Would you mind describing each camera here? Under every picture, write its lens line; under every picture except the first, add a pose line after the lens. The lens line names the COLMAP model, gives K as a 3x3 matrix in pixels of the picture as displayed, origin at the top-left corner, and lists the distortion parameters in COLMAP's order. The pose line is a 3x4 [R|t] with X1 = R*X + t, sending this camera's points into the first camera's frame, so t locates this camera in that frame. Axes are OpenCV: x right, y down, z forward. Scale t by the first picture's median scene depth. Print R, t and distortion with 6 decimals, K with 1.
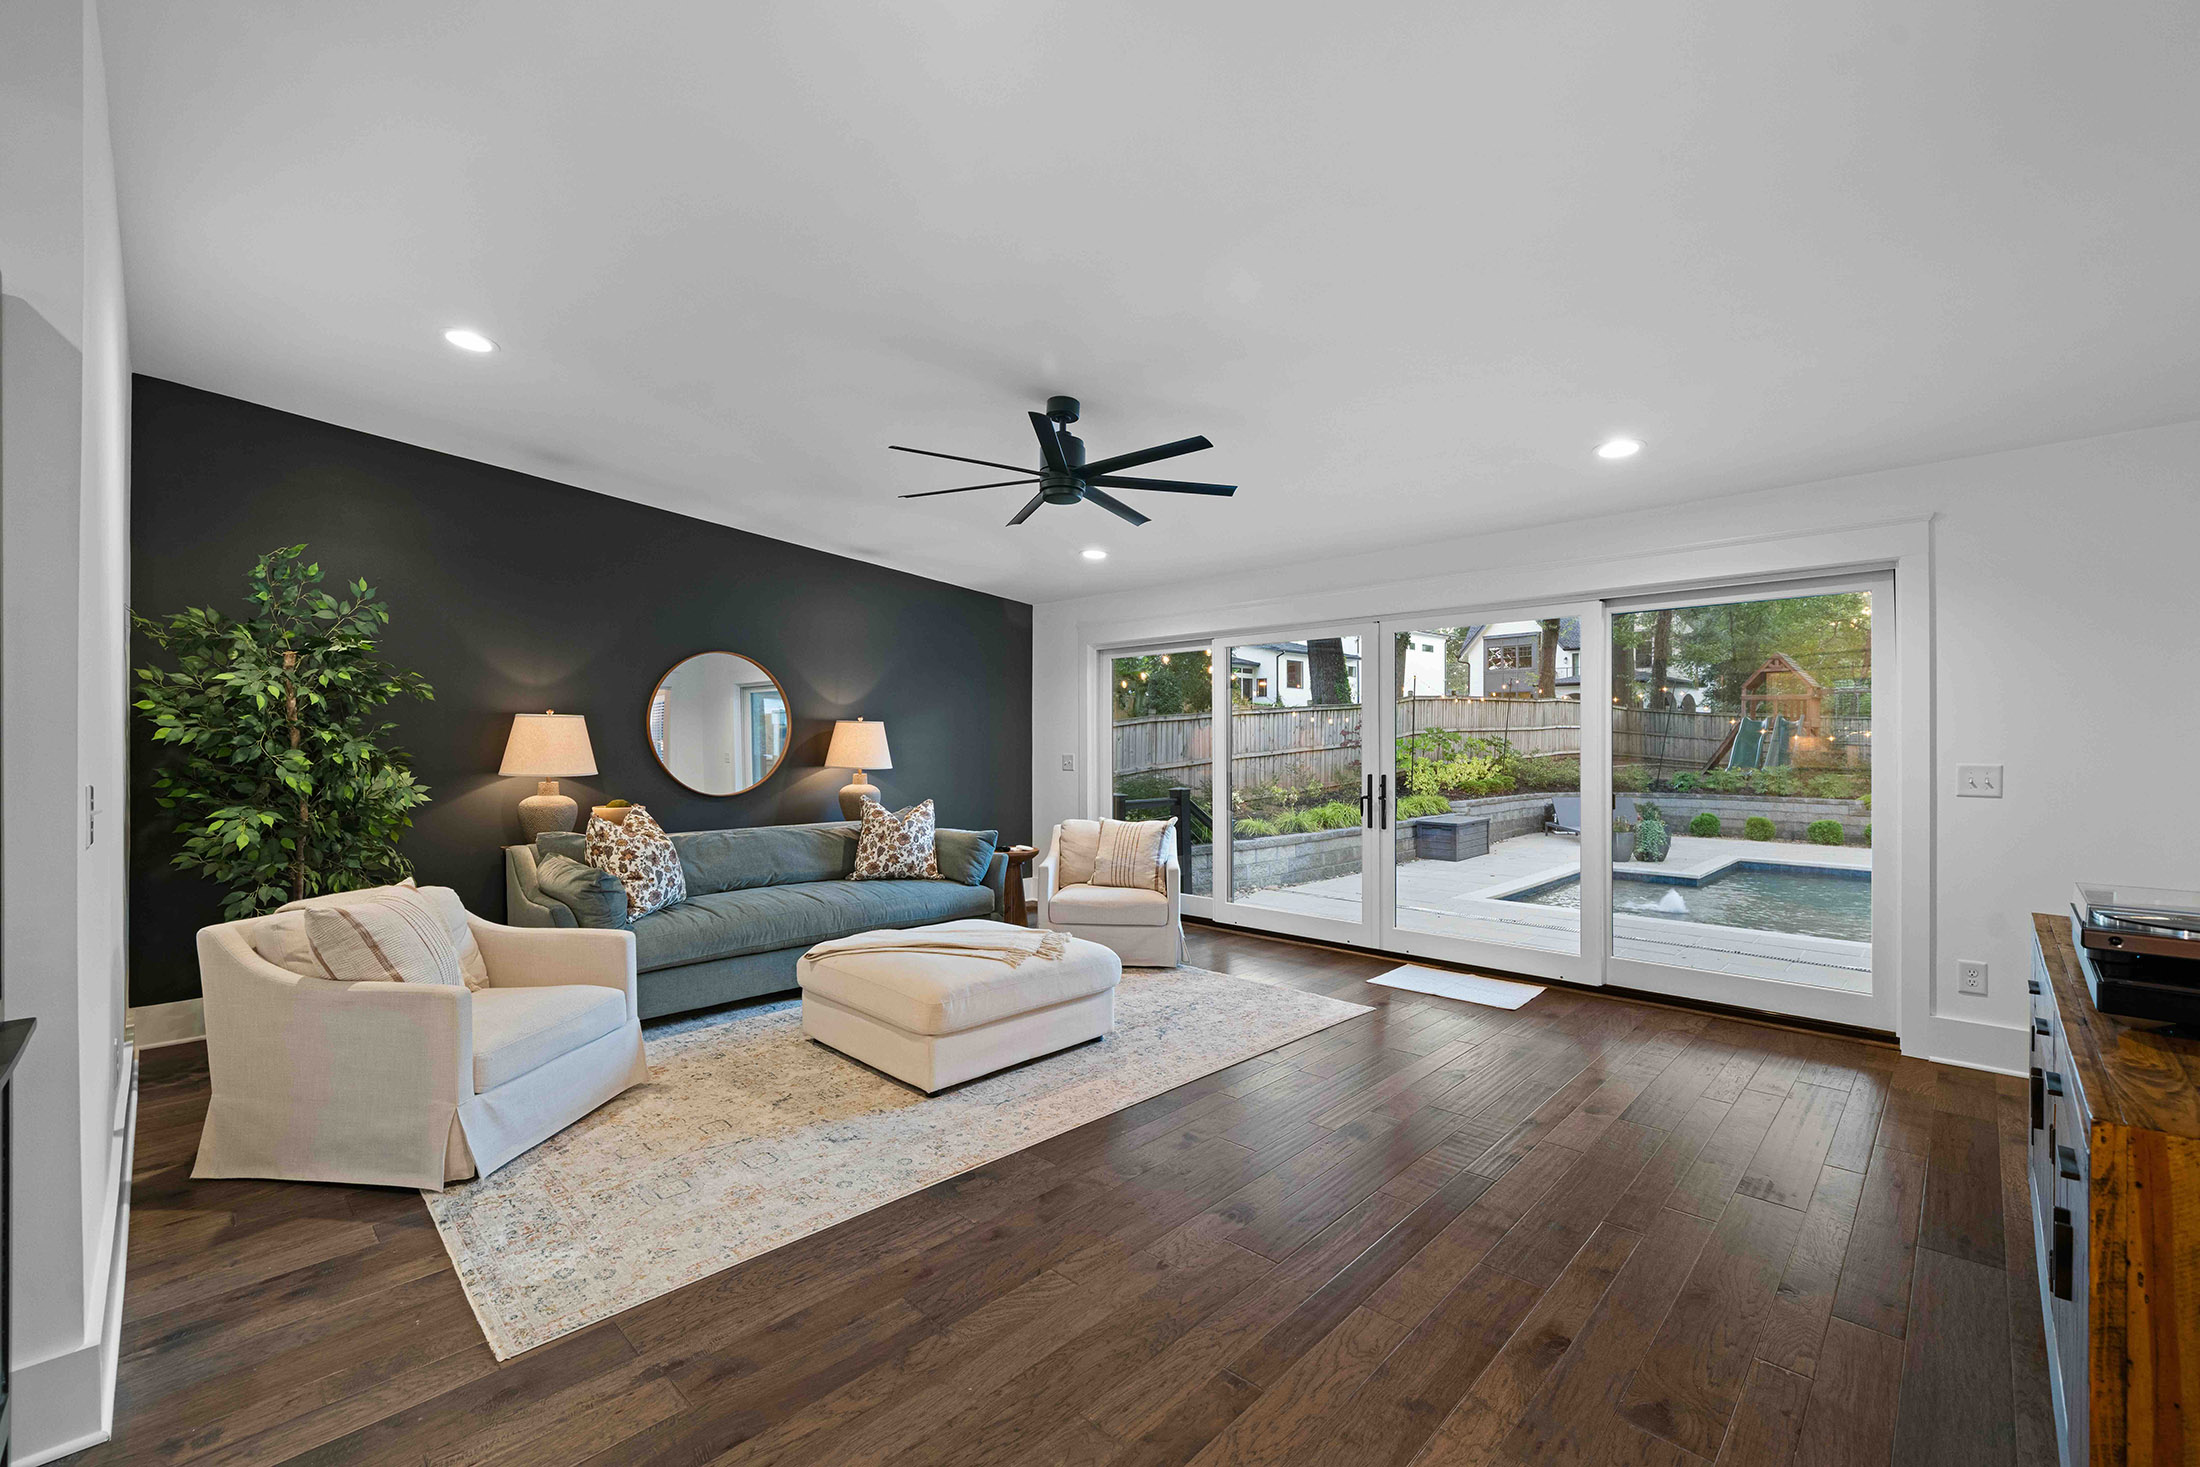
lens RADIAL K [[901.3, 0, 1101.1], [0, 901.3, 743.2], [0, 0, 1]] dist [0.000162, 0.000025]
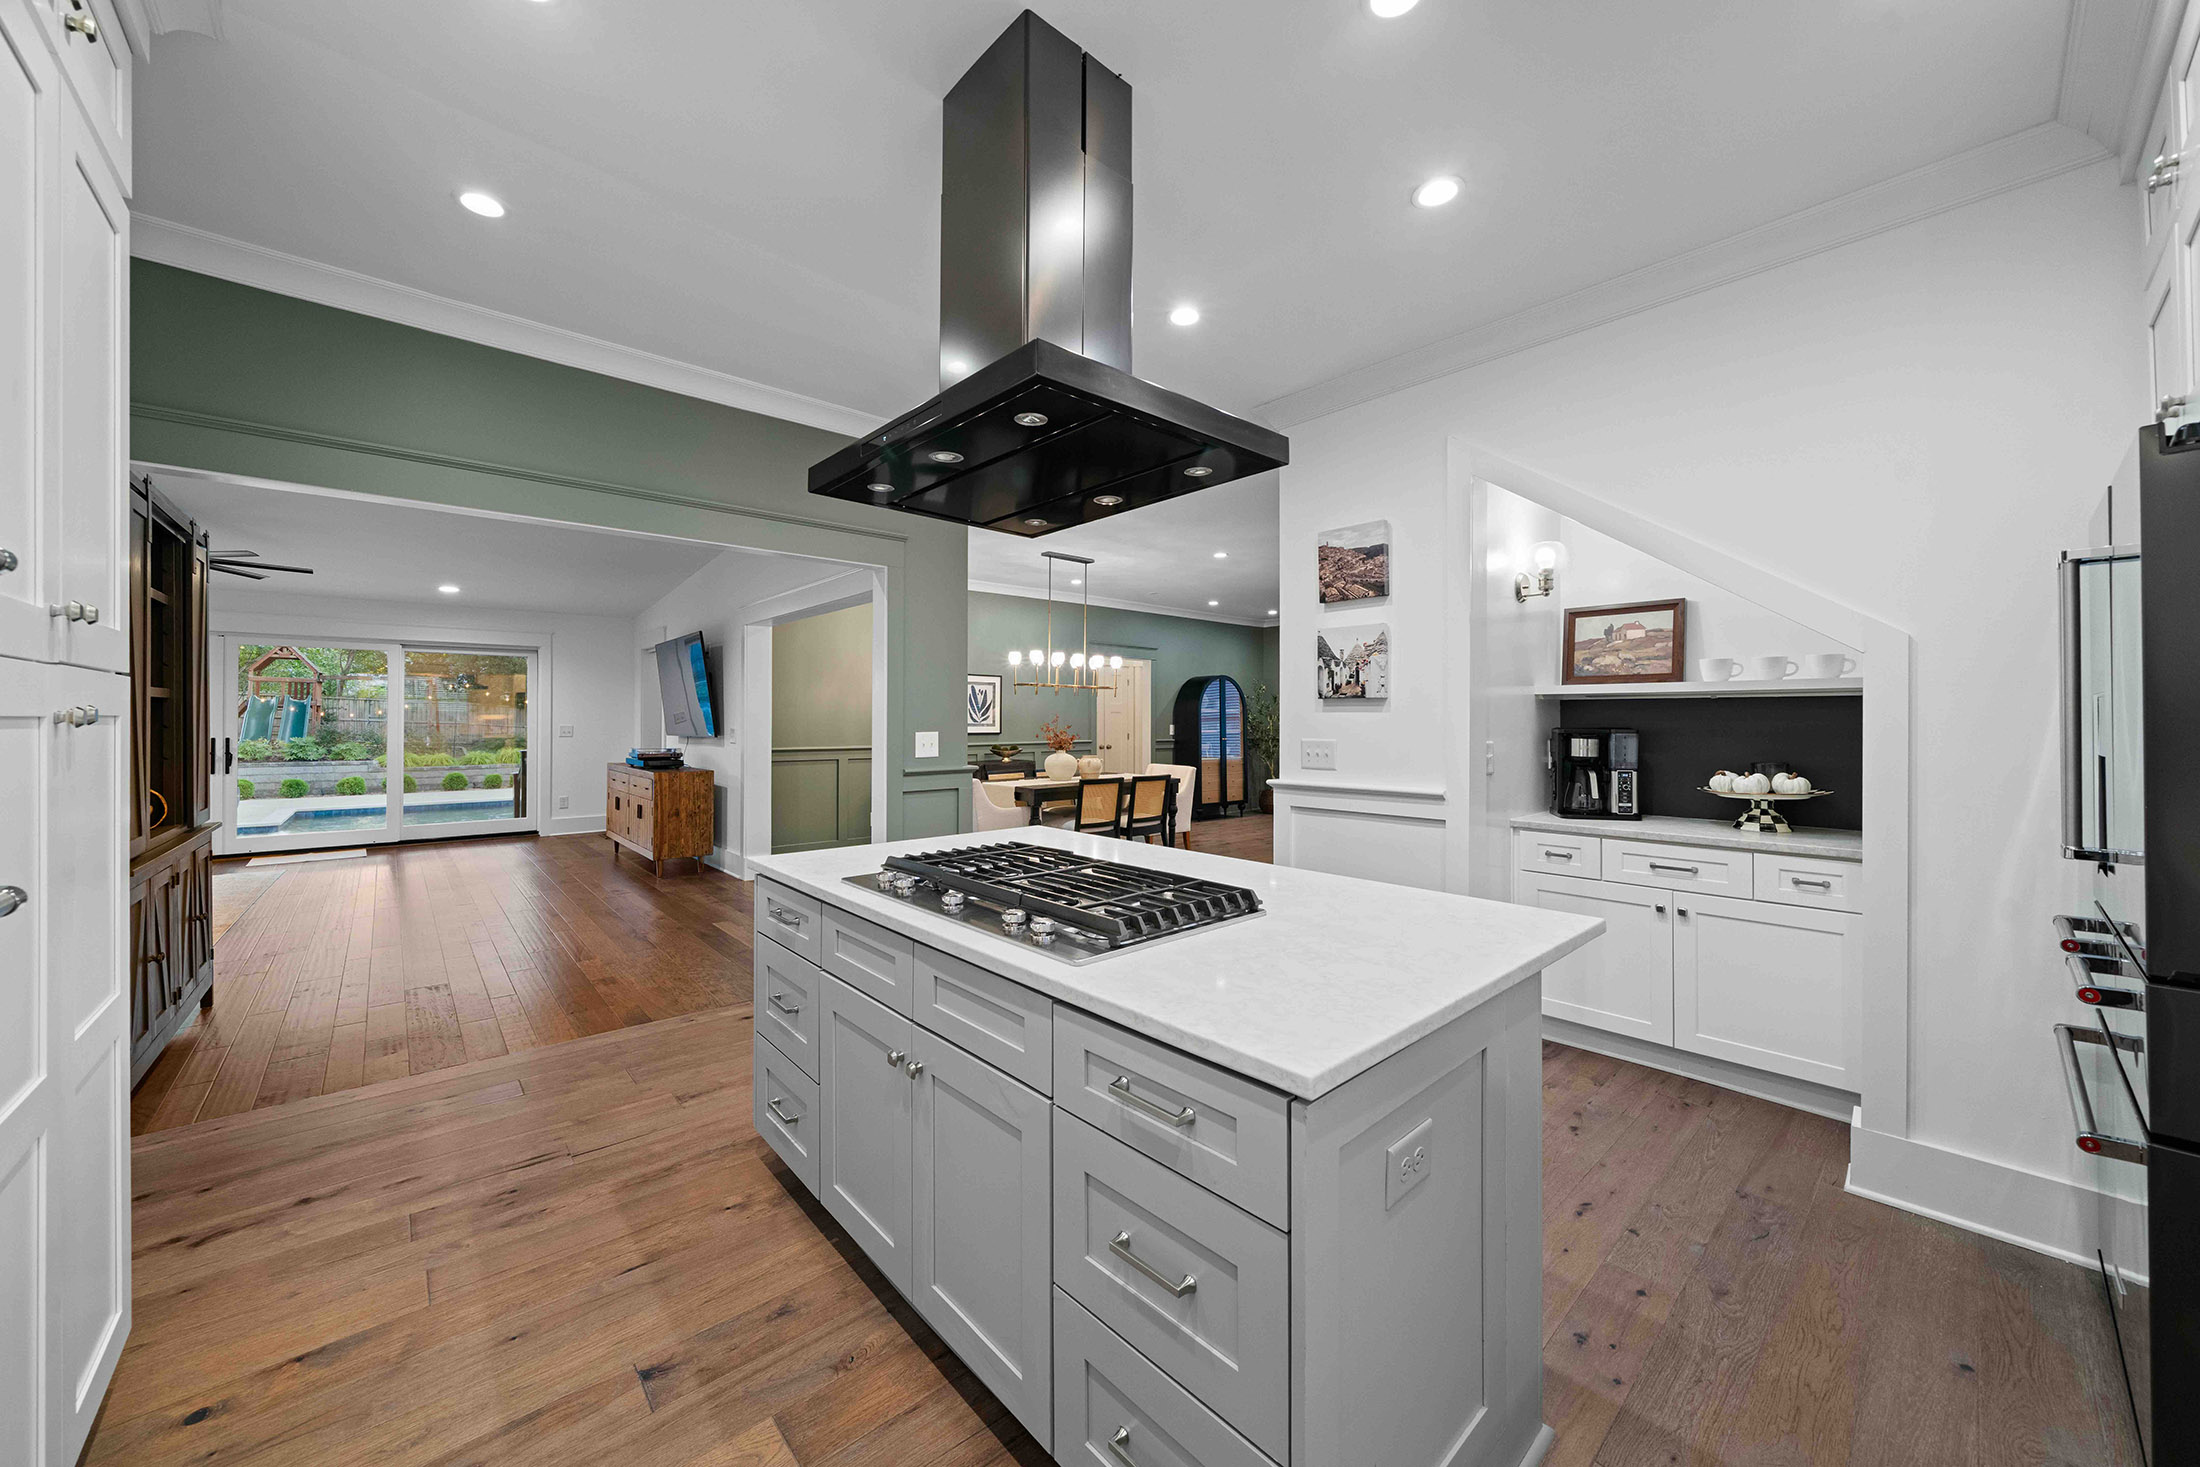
lens RADIAL K [[798.6, 0, 1097.8], [0, 798.6, 721.2], [0, 0, 1]] dist [0.001836, 0.000151]
pose [[0.068693, -0.000980, 0.997637, -0.994298], [-0.001195, 0.999999, 0.001064, 0.004178], [-0.997637, -0.001266, 0.068692, -0.583930]]
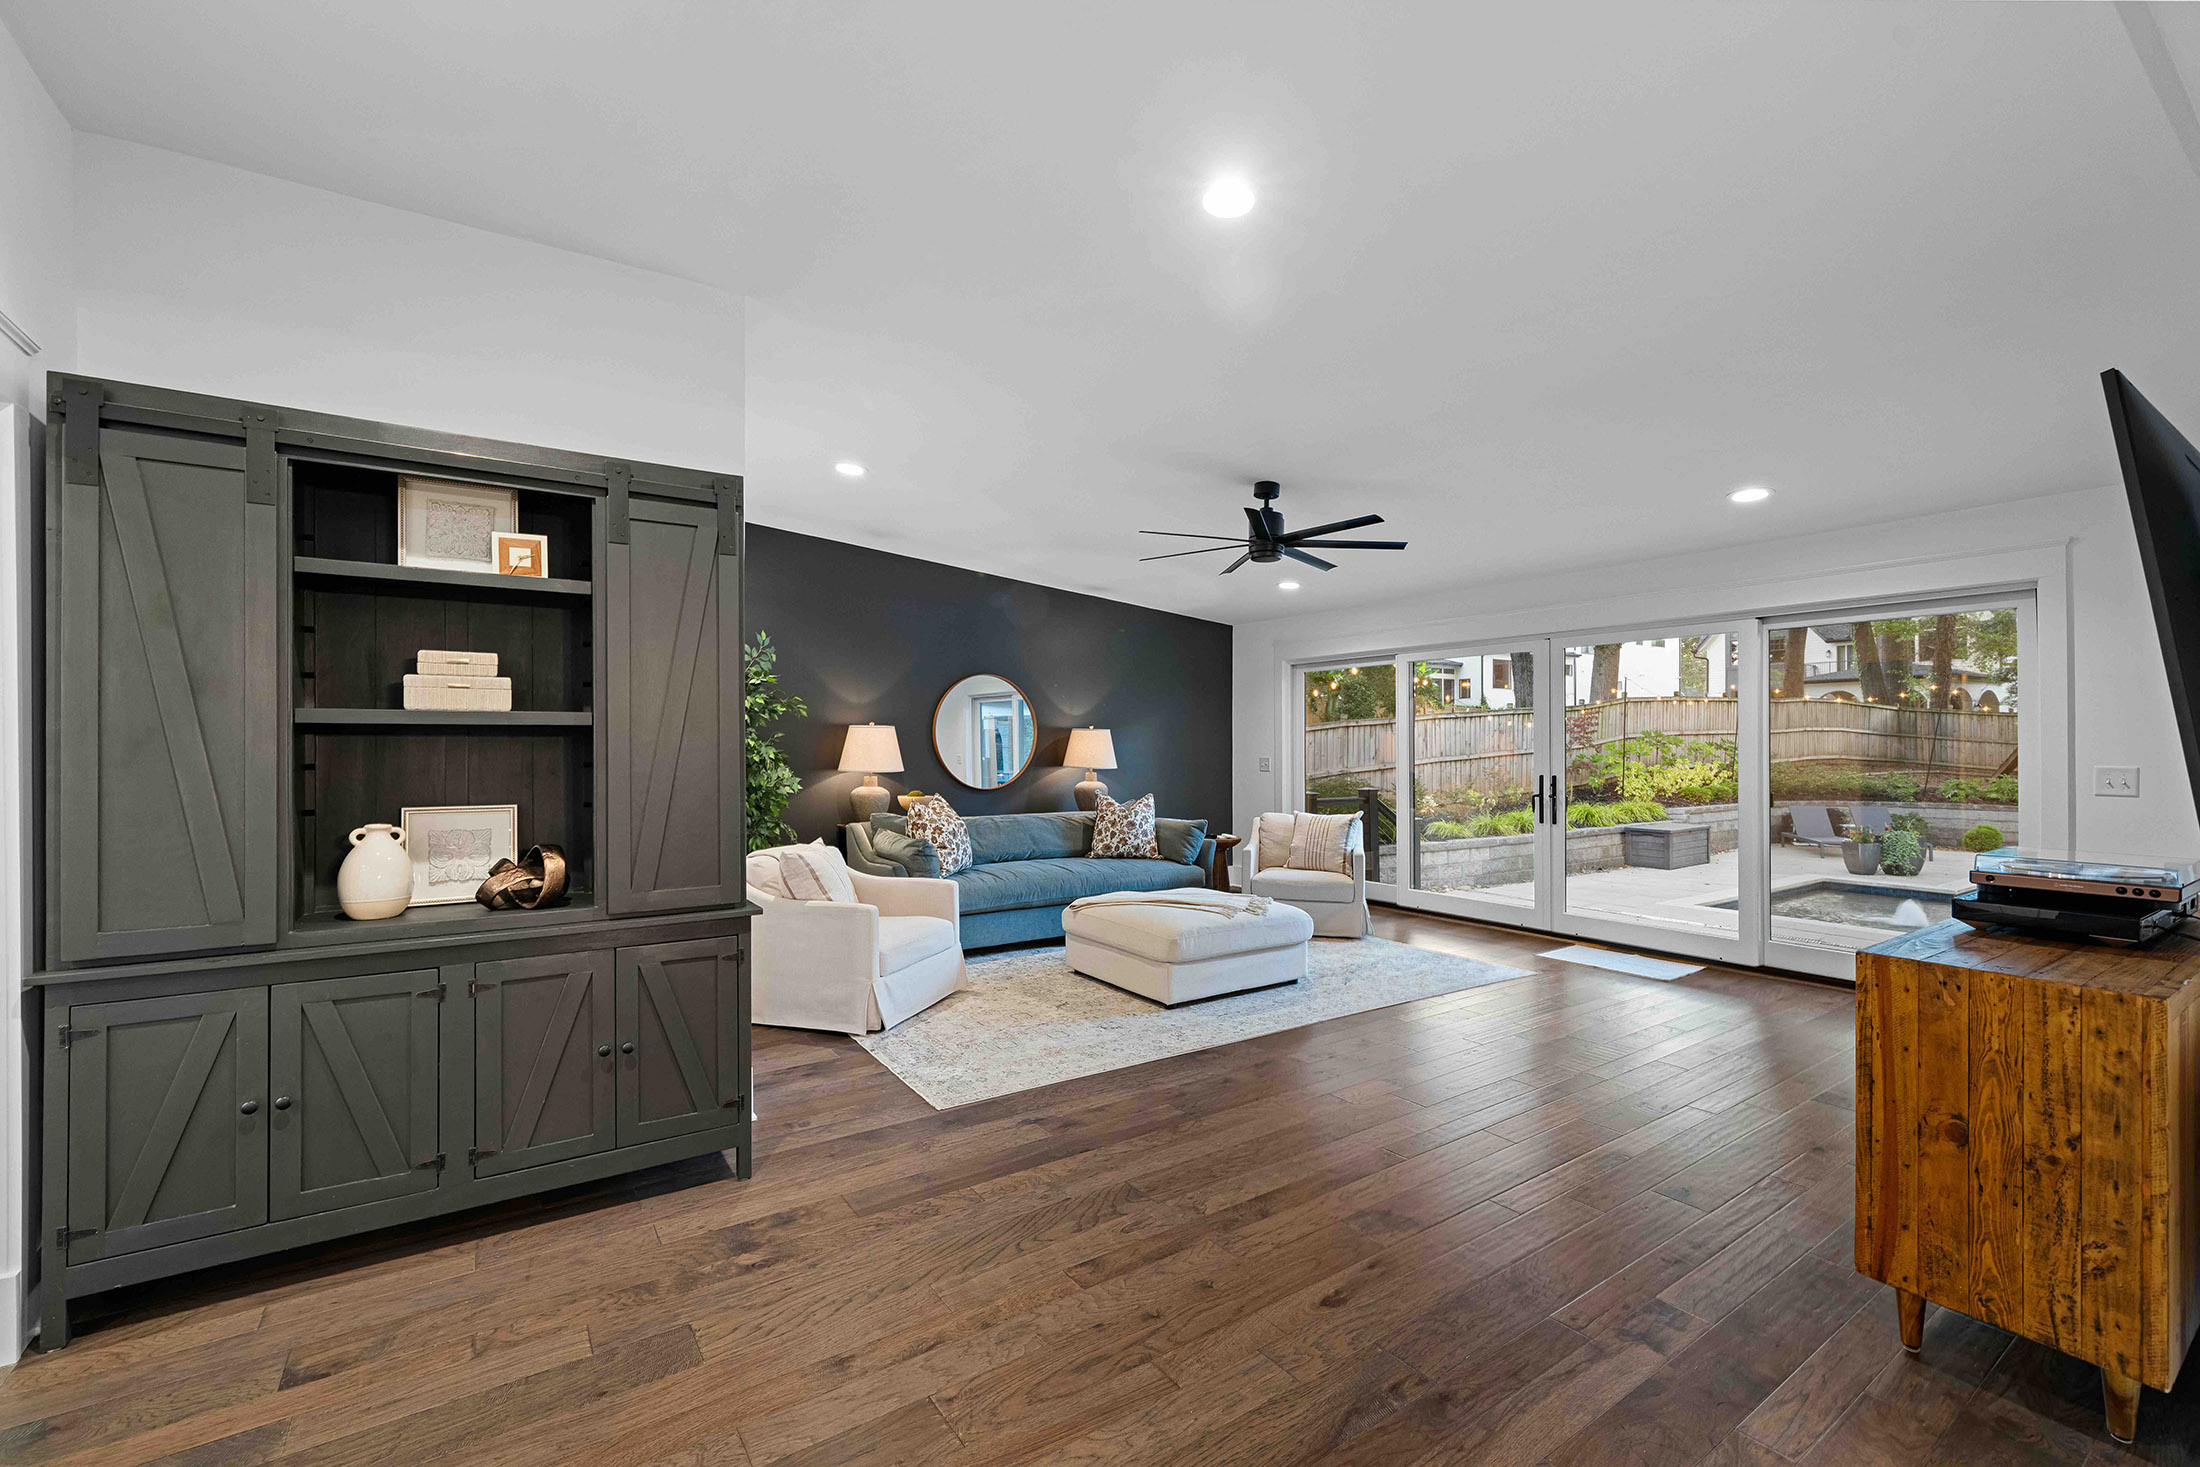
lens RADIAL K [[909.8, 0, 1095.5], [0, 909.8, 743.0], [0, 0, 1]] dist [-0.001902, -0.000226]
pose [[0.977536, -0.001059, -0.210764, -0.005621], [0.000065, 0.999989, -0.004722, 0.000088], [0.210766, 0.004602, 0.977526, -0.244473]]
